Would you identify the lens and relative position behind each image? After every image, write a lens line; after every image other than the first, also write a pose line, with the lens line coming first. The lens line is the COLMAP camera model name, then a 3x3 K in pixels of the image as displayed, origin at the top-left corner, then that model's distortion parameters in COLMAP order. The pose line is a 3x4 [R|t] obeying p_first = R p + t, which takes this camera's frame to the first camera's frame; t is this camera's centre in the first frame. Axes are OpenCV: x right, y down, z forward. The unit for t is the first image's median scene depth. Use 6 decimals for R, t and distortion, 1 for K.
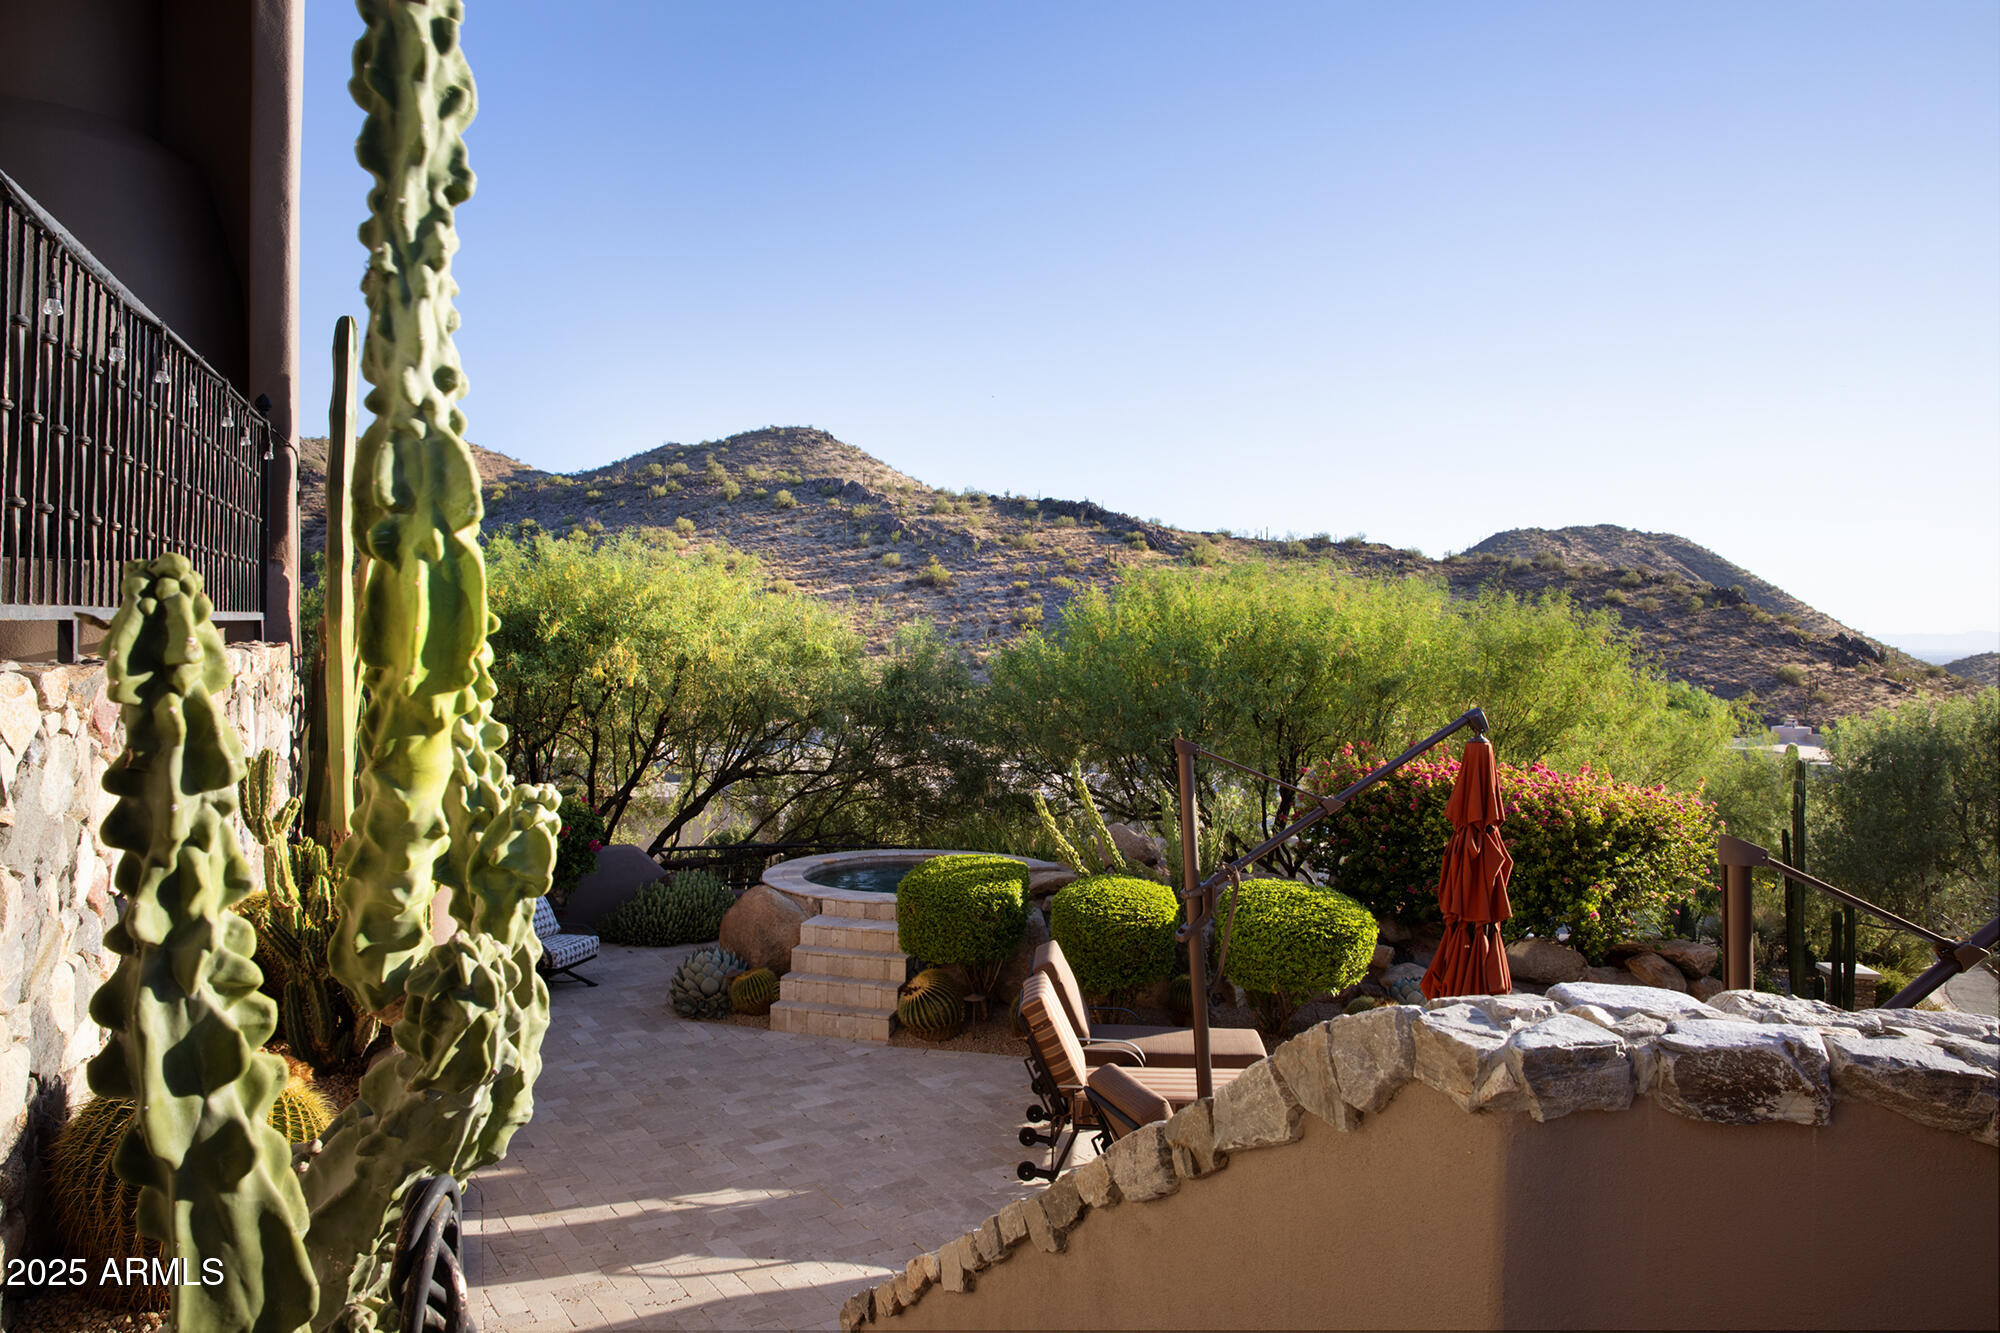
lens RADIAL K [[1414.0, 0, 1002.5], [0, 1414.0, 629.5], [0, 0, 1]] dist [-0.017357, 0.022431]
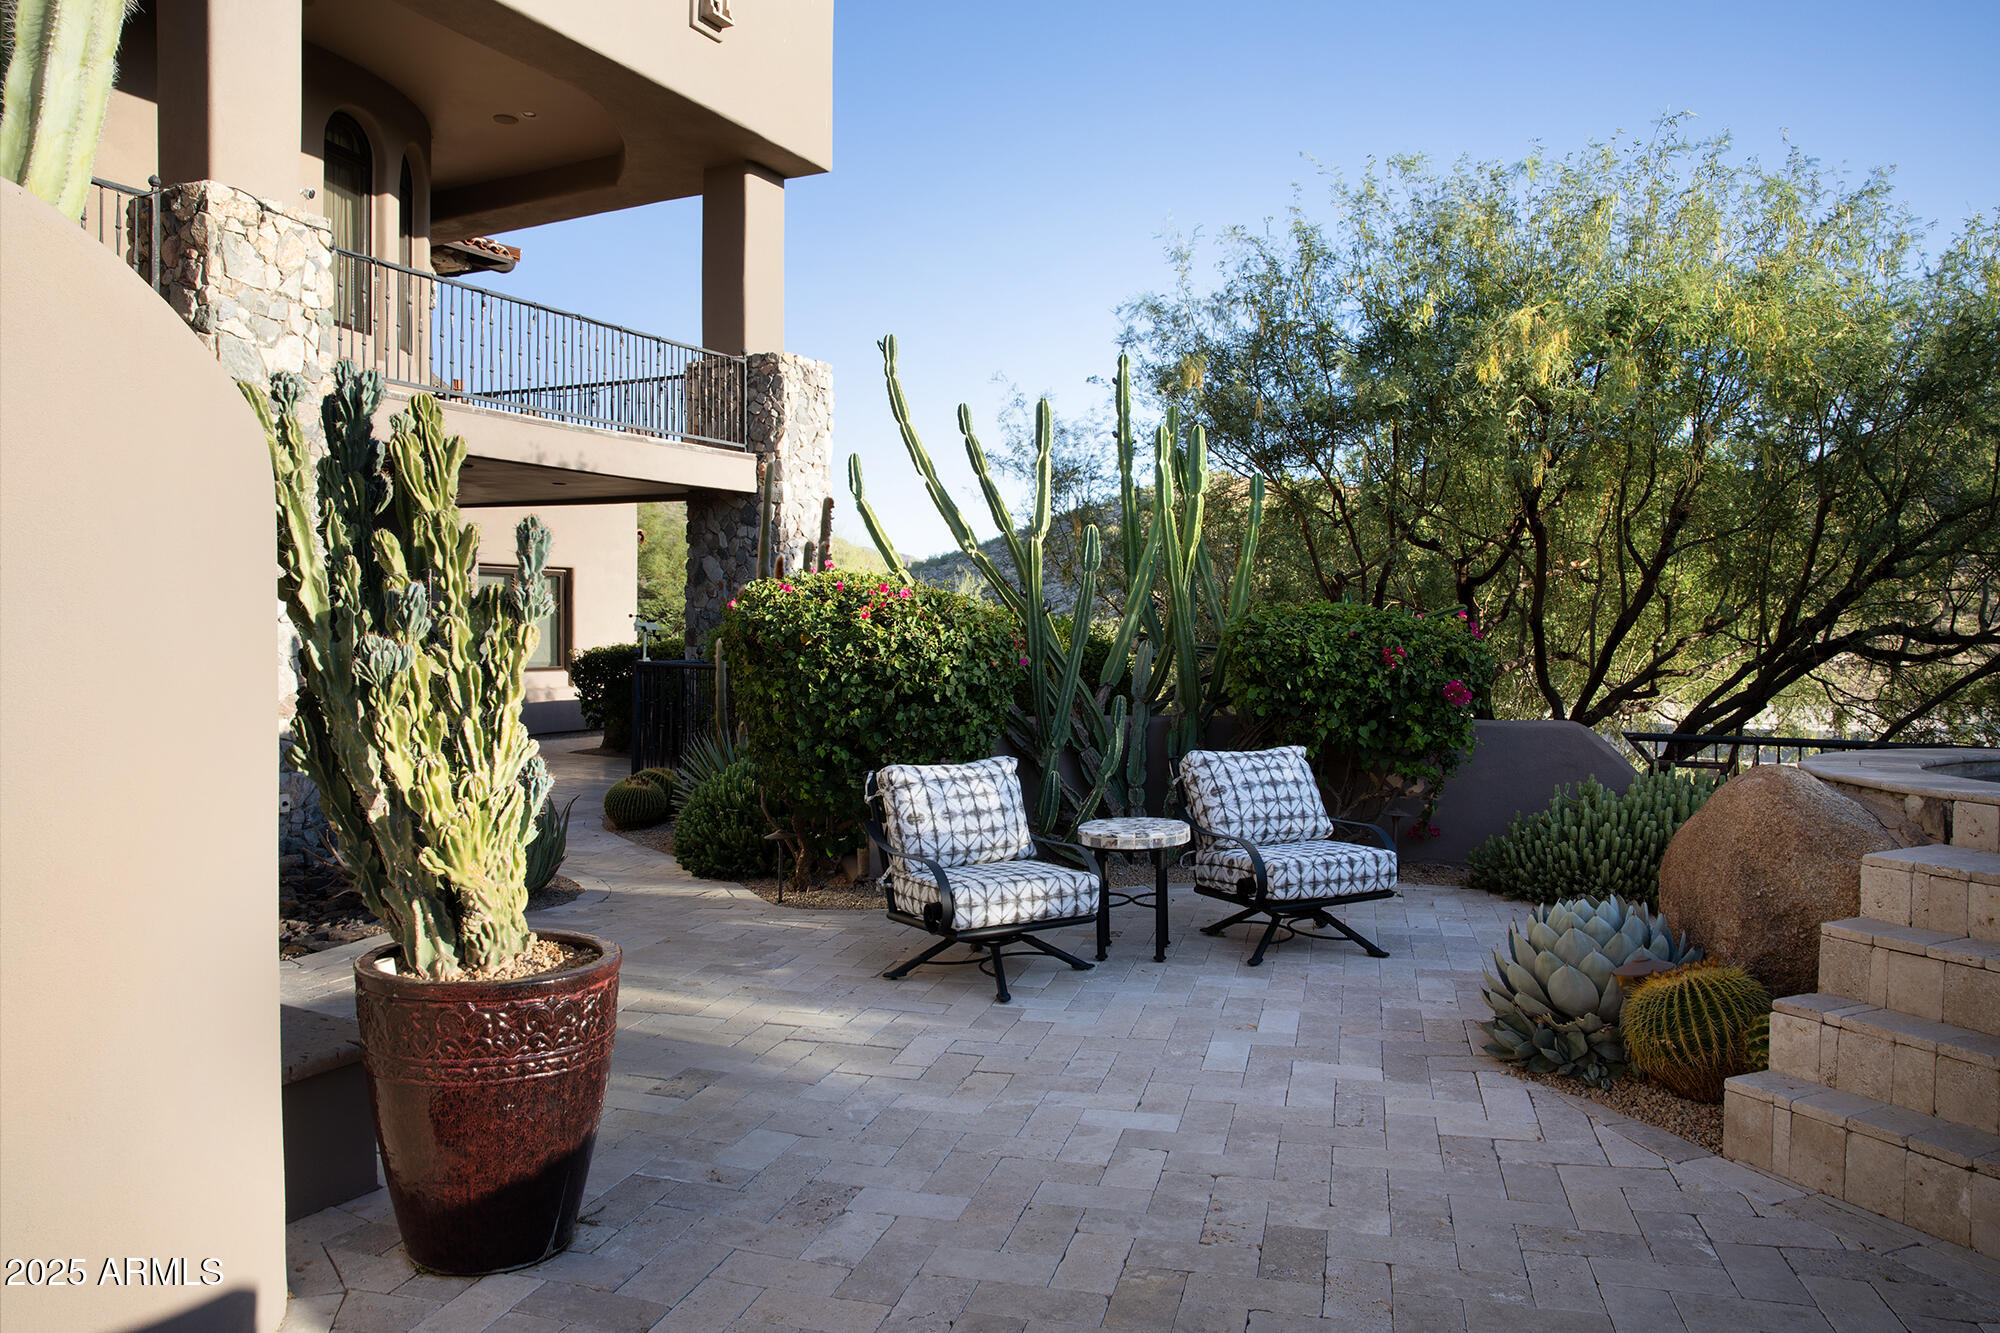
lens RADIAL K [[1414.0, 0, 1002.5], [0, 1414.0, 629.5], [0, 0, 1]] dist [-0.017357, 0.022431]
pose [[0.692360, -0.000363, -0.721552, -0.044662], [-0.008787, 0.999921, -0.008934, 0.160536], [0.721498, 0.012525, 0.692303, 0.628080]]
